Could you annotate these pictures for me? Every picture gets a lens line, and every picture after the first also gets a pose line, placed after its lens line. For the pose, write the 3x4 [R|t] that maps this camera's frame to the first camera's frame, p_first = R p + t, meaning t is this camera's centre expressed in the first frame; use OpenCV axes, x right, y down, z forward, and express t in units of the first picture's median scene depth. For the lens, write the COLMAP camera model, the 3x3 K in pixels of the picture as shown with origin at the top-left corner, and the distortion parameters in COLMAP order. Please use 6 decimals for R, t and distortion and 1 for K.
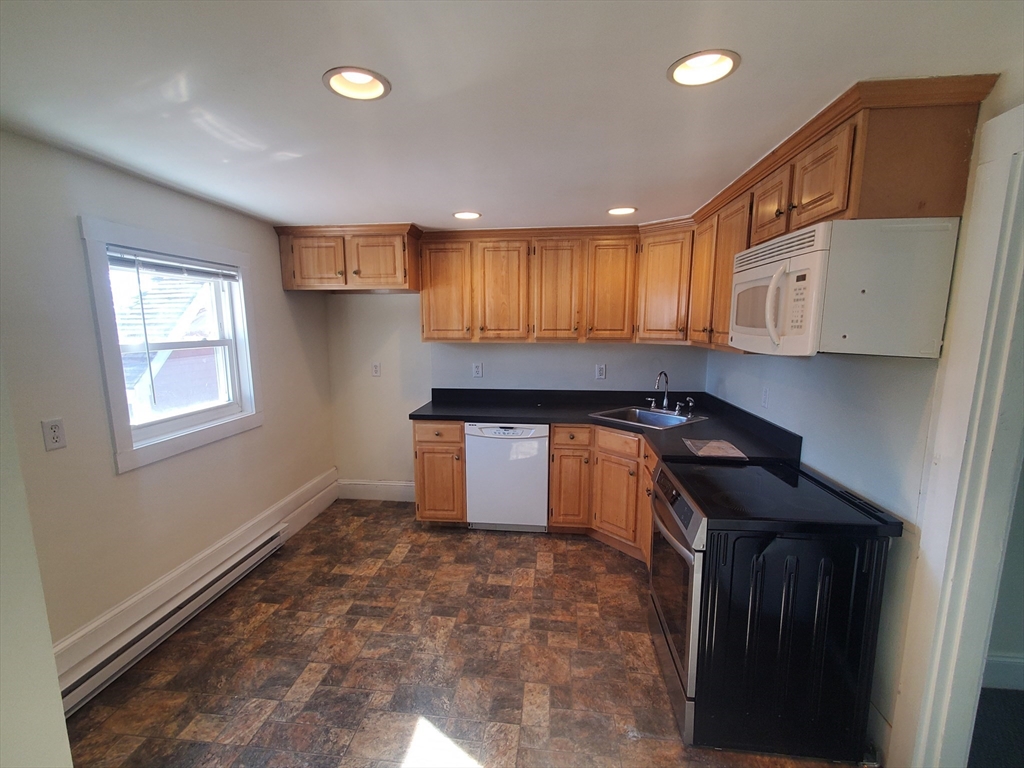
lens RADIAL K [[474.2, 0, 504.3], [0, 474.2, 400.4], [0, 0, 1]] dist [-0.004404, -0.000409]
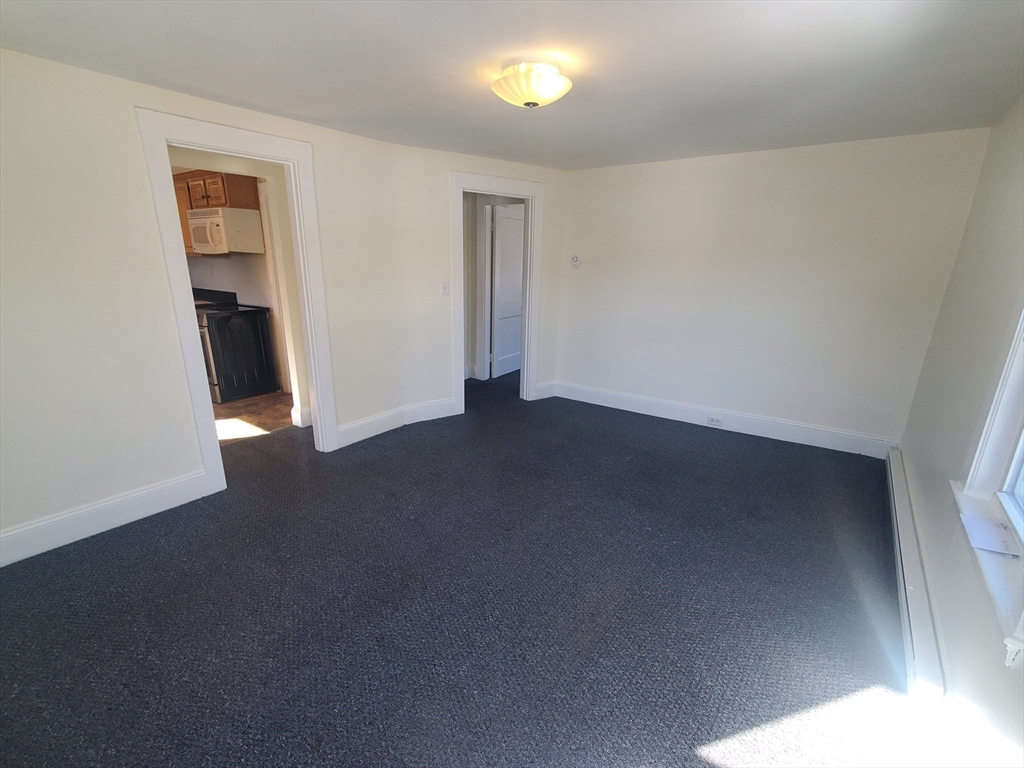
lens RADIAL K [[474.2, 0, 504.3], [0, 474.2, 400.4], [0, 0, 1]] dist [-0.004404, -0.000409]
pose [[0.501159, -0.245926, 0.829674, -0.999589], [0.126781, 0.969289, 0.210728, 0.339367], [-0.856017, -0.000421, 0.516947, -1.723379]]
